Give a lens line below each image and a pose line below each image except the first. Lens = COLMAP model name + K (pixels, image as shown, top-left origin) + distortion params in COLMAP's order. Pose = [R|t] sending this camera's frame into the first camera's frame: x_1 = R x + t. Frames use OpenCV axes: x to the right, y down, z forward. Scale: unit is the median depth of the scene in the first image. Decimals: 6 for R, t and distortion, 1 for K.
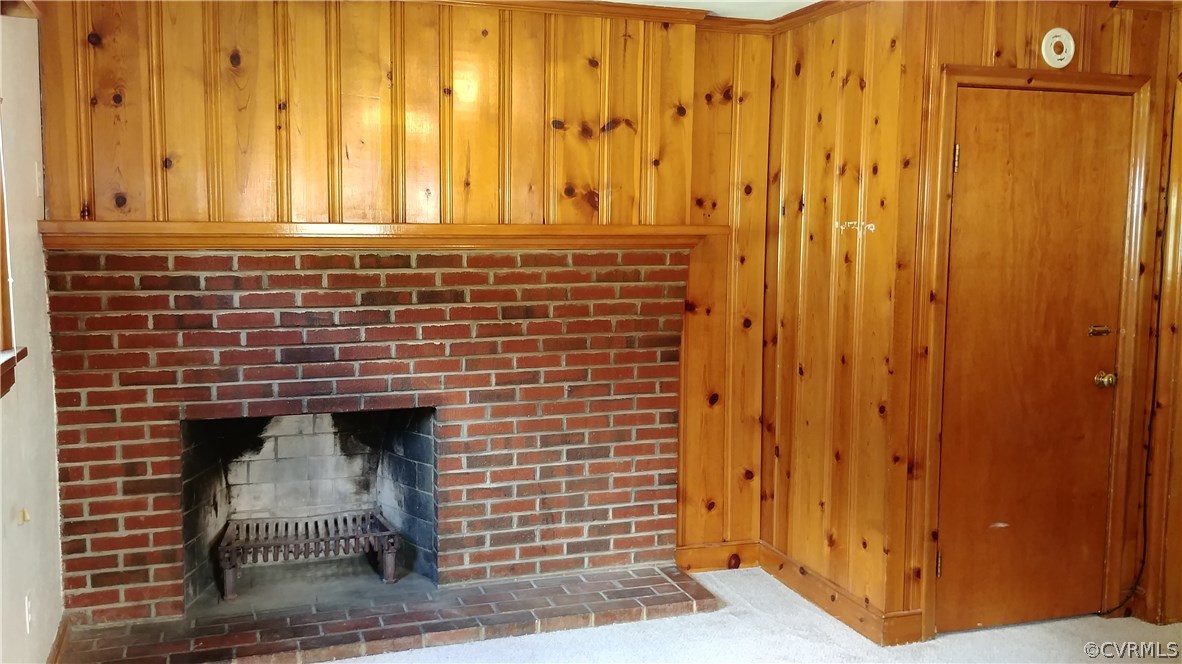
lens RADIAL K [[1063.2, 0, 590.8], [0, 1063.2, 330.0], [0, 0, 1]] dist [0.155706, -0.305280]
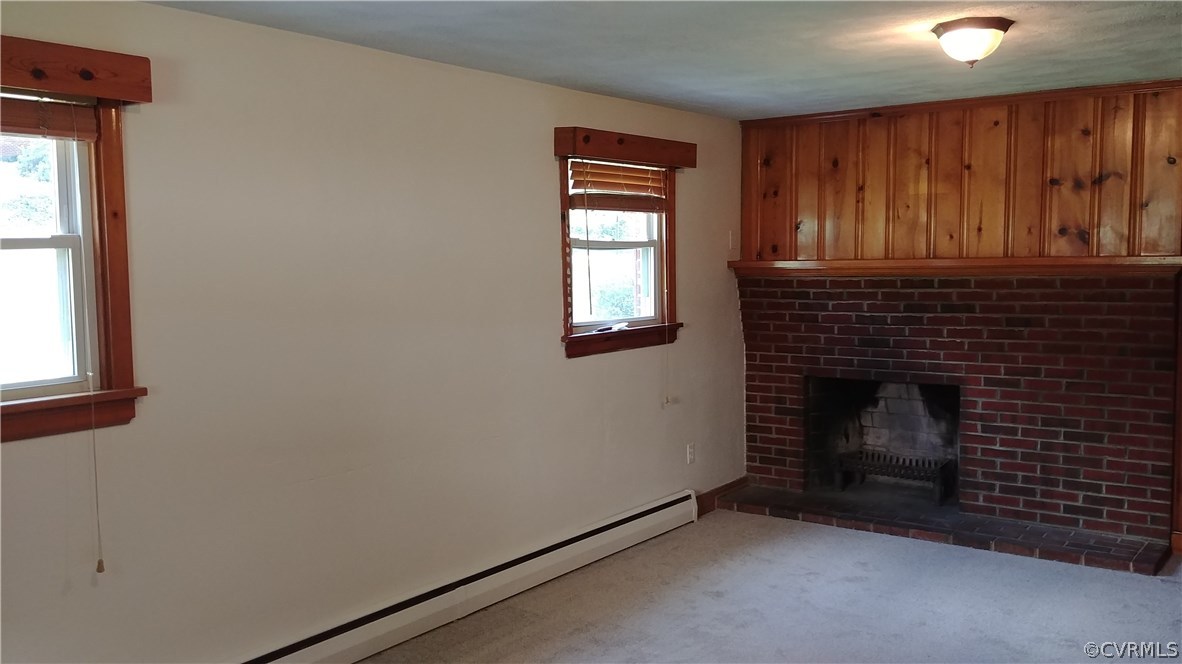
lens RADIAL K [[1035.6, 0, 590.5], [0, 1035.6, 322.7], [0, 0, 1]] dist [0.111847, -0.185006]
pose [[0.570069, 0.040468, -0.820599, 0.718587], [-0.063833, 0.997949, 0.004869, 0.012609], [0.819113, 0.049605, 0.571483, -0.207967]]
